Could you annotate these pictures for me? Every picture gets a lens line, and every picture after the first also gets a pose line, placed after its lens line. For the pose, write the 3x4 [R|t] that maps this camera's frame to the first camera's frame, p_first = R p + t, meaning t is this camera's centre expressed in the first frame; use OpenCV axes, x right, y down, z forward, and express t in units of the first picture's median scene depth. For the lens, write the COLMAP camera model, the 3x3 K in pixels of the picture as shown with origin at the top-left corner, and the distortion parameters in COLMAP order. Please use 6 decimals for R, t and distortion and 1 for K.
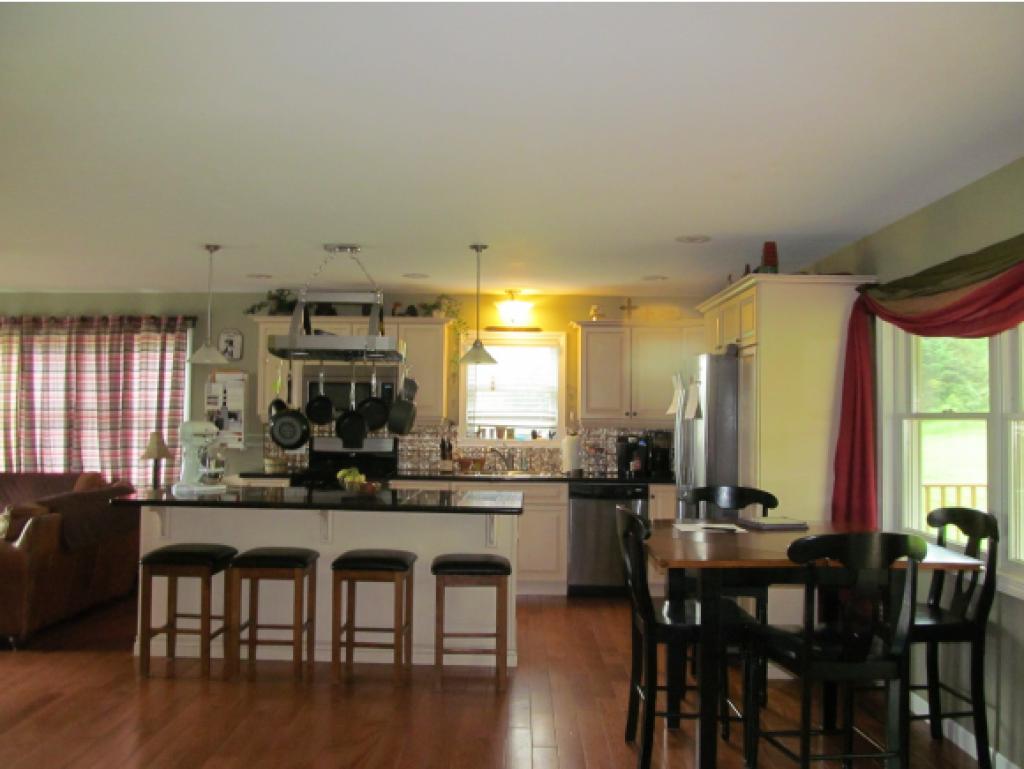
lens RADIAL K [[851.5, 0, 508.9], [0, 851.5, 382.1], [0, 0, 1]] dist [-0.052141, 0.013669]
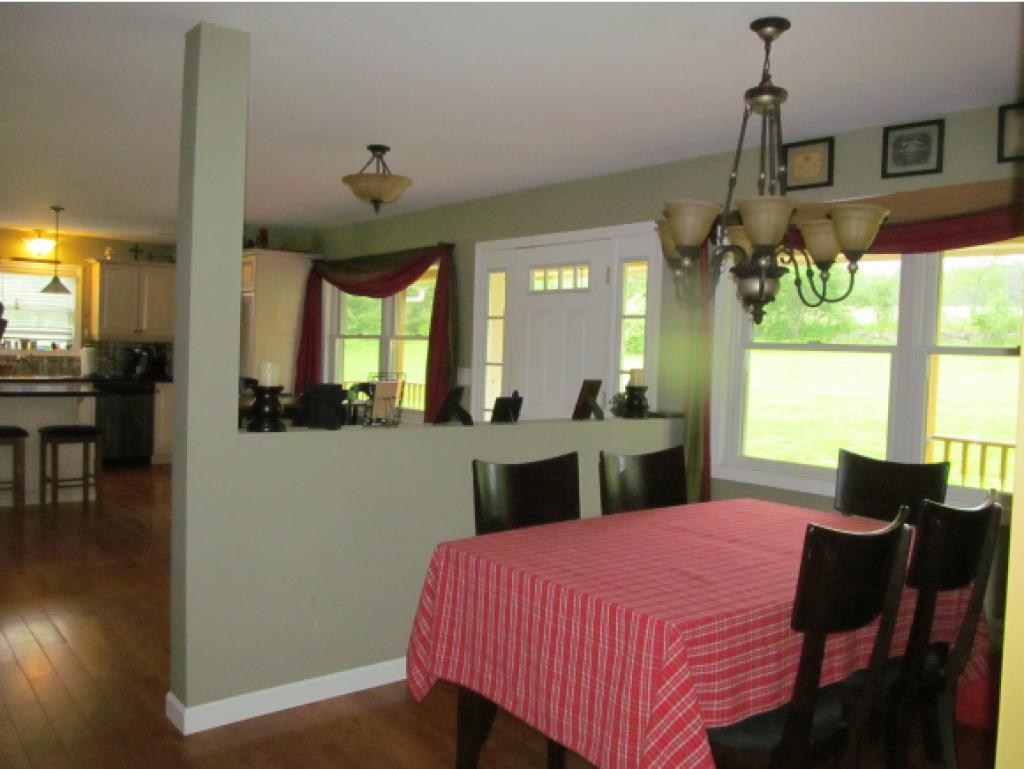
lens RADIAL K [[851.5, 0, 511.0], [0, 851.5, 380.6], [0, 0, 1]] dist [-0.052141, 0.013669]
pose [[0.771409, -0.013127, 0.636204, -0.241413], [-0.045552, 0.996083, 0.075785, -0.012263], [-0.634707, -0.087441, 0.767789, -0.385810]]
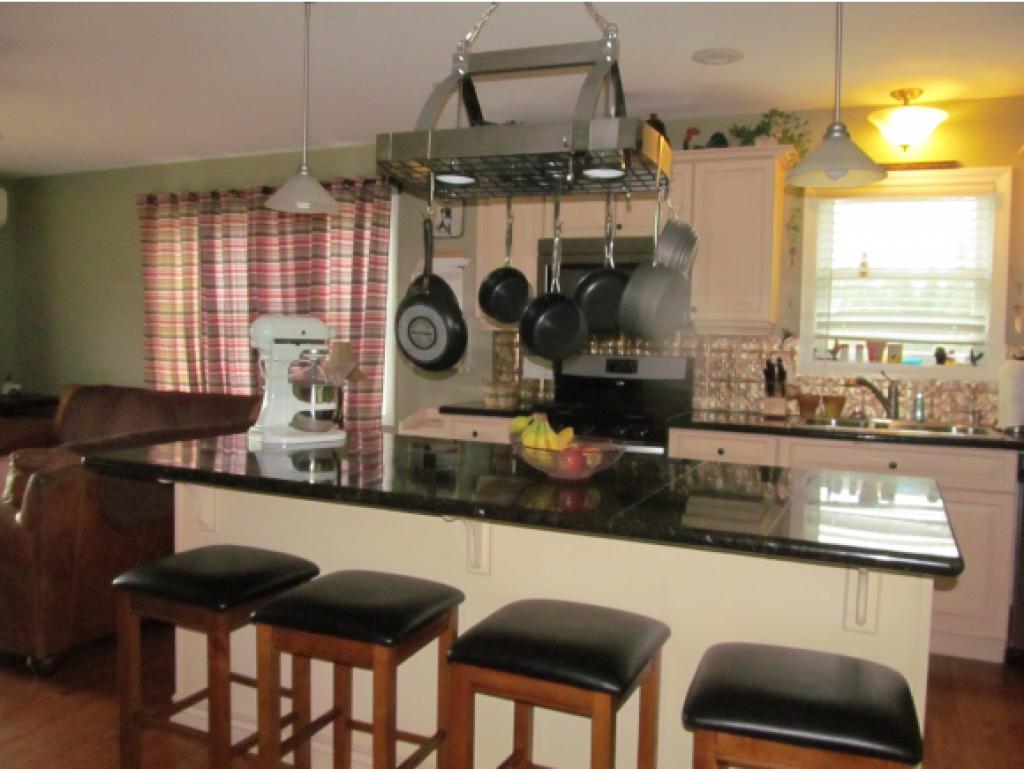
lens RADIAL K [[851.5, 0, 506.7], [0, 851.5, 375.2], [0, 0, 1]] dist [-0.052141, 0.013669]
pose [[0.918532, 0.028356, -0.394329, -0.013905], [0.003698, 0.996765, 0.080289, 0.029194], [0.395330, -0.075206, 0.915455, 0.391586]]
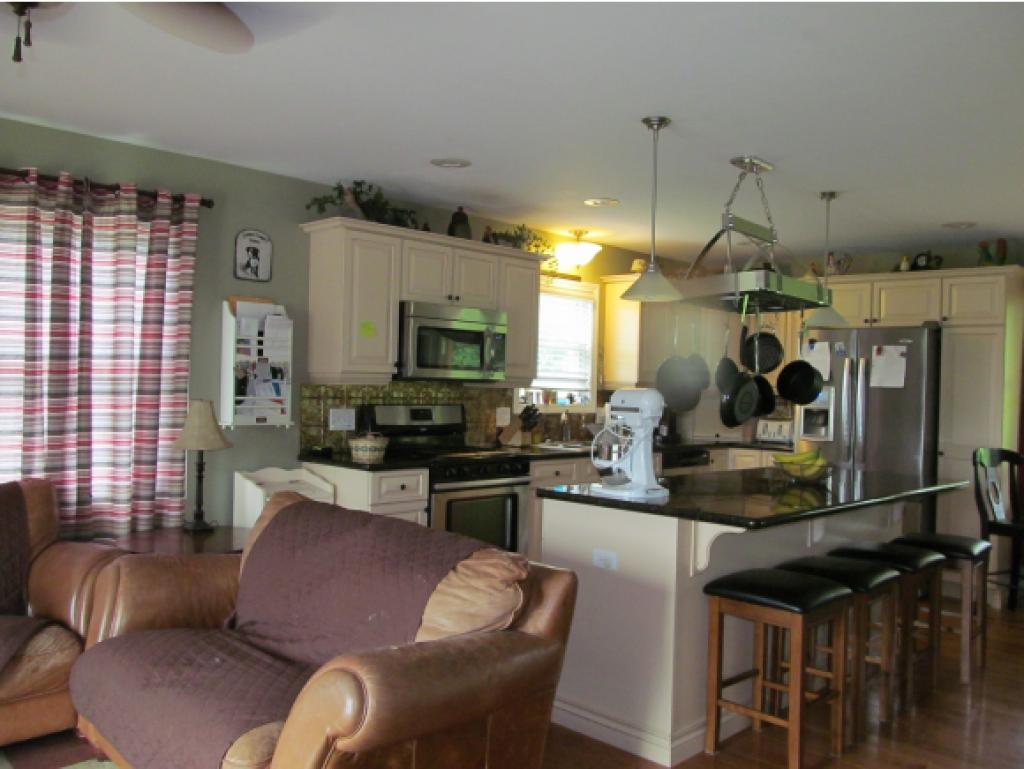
lens RADIAL K [[851.5, 0, 515.3], [0, 851.5, 377.4], [0, 0, 1]] dist [-0.052141, 0.013669]
pose [[0.695105, 0.010997, 0.718824, -0.644679], [-0.047565, 0.998396, 0.030722, 0.015900], [-0.717333, -0.055546, 0.694513, 0.442732]]
